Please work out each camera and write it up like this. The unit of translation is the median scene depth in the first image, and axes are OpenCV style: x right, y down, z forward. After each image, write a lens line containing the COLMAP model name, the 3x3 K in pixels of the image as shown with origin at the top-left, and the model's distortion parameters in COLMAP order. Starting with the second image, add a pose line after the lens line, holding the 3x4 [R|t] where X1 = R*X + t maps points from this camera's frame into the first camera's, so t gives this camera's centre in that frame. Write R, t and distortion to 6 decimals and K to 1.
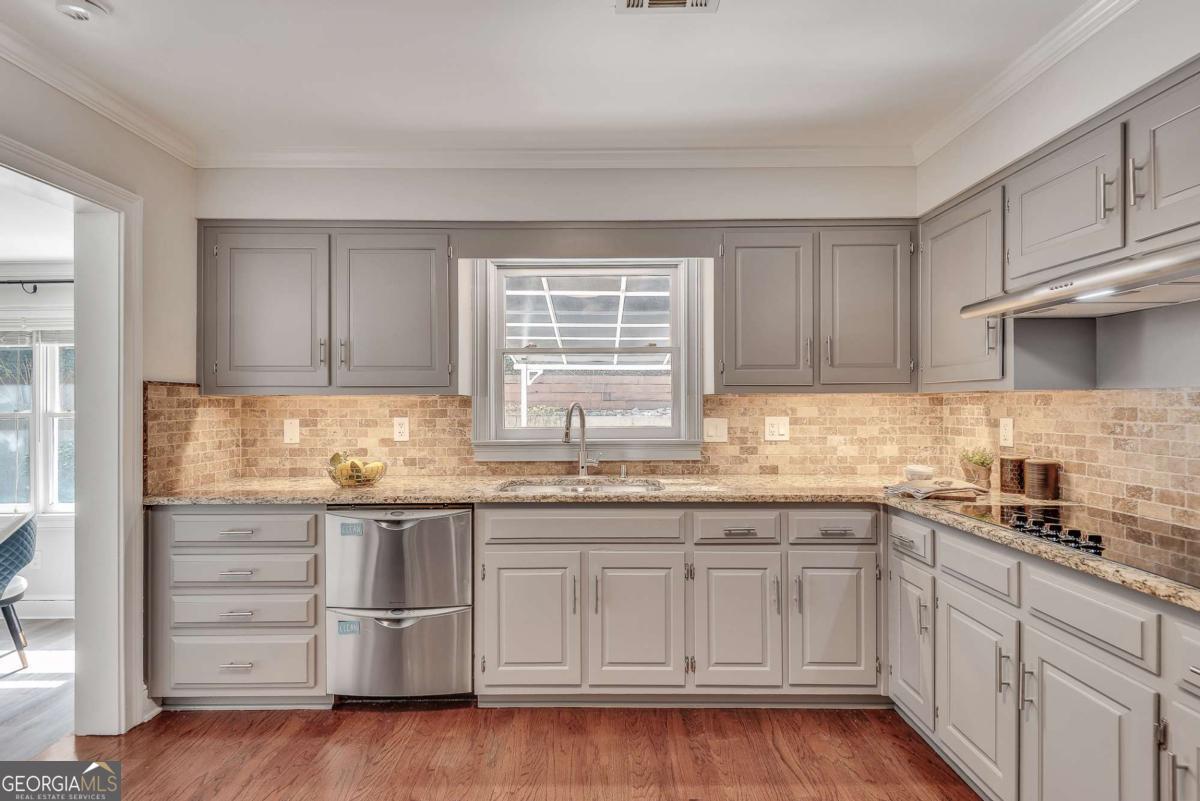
lens RADIAL K [[562.1, 0, 603.1], [0, 562.1, 405.3], [0, 0, 1]] dist [0.035577, -0.024660]
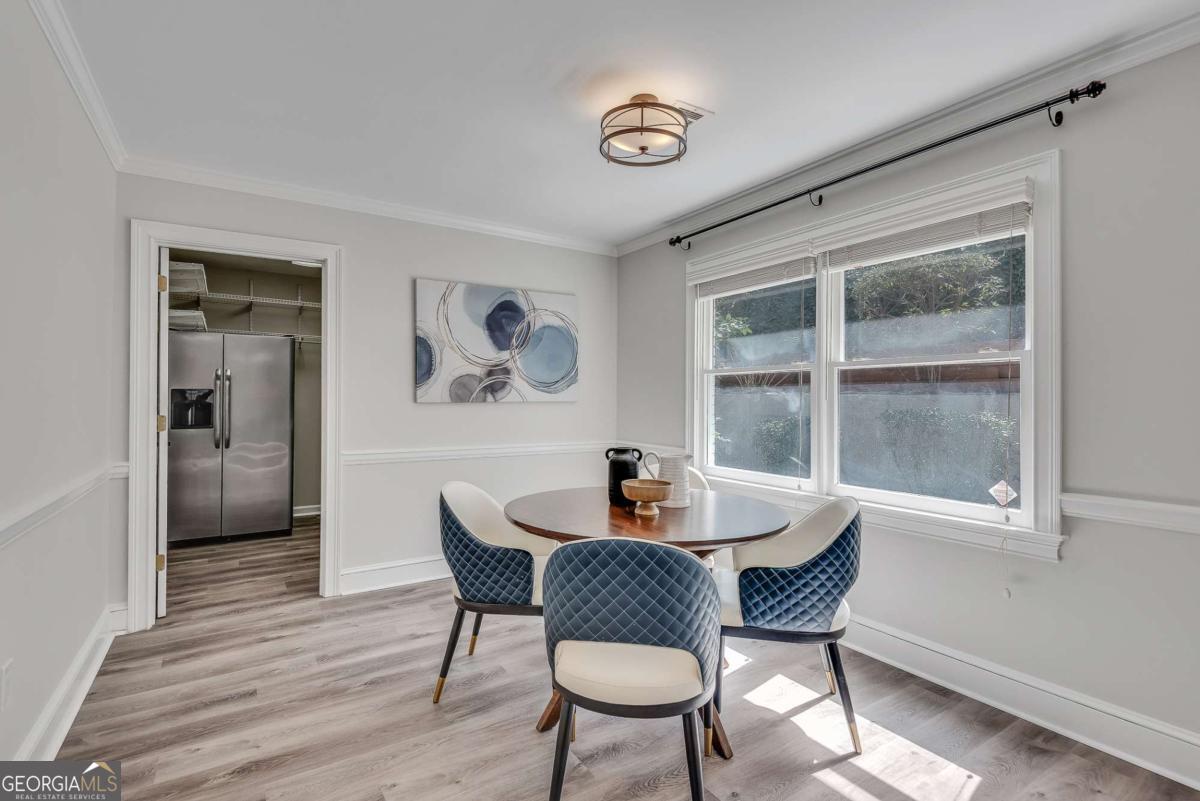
lens RADIAL K [[559.3, 0, 597.3], [0, 559.3, 392.4], [0, 0, 1]] dist [0.035291, -0.023683]
pose [[0.541944, -0.000917, -0.840414, -0.818327], [-0.008670, 0.999940, -0.006682, 0.096853], [0.840370, 0.010908, 0.541904, 0.527514]]
